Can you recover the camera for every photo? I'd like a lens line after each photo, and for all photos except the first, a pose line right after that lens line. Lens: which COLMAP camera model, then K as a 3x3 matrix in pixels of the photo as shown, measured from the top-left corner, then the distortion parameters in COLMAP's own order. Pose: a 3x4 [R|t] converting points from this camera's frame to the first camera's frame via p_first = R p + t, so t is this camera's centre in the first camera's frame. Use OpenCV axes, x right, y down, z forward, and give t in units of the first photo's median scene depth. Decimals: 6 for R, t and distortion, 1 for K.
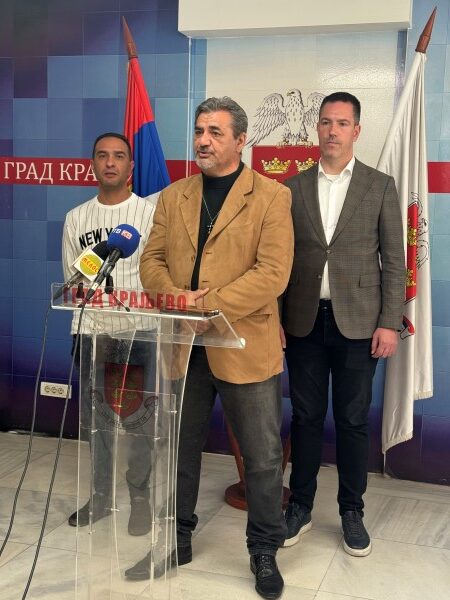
lens RADIAL K [[867.1, 0, 226.9], [0, 867.1, 297.7], [0, 0, 1]] dist [0.154859, 0.000000]
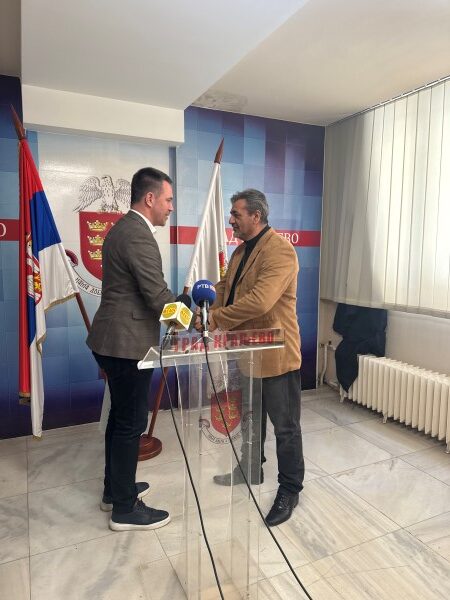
lens RADIAL K [[436.5, 0, 224.3], [0, 436.5, 299.4], [0, 0, 1]] dist [0.030112, -0.035393]
pose [[0.726658, -0.093629, 0.680589, -0.361936], [0.076694, 0.995533, 0.055072, -0.060958], [-0.682705, 0.012179, 0.730593, 0.370730]]
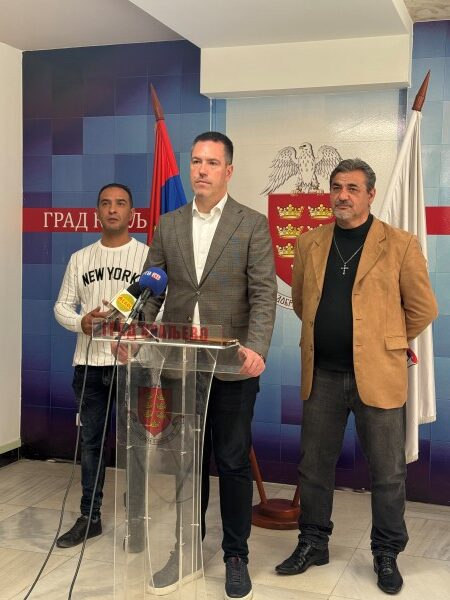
lens RADIAL K [[867.1, 0, 223.8], [0, 867.1, 298.9], [0, 0, 1]] dist [0.154859, 0.000000]
pose [[0.999376, -0.012502, -0.033044, 0.009032], [0.010996, 0.998910, -0.045368, 0.007680], [0.033575, 0.044976, 0.998424, -0.105259]]
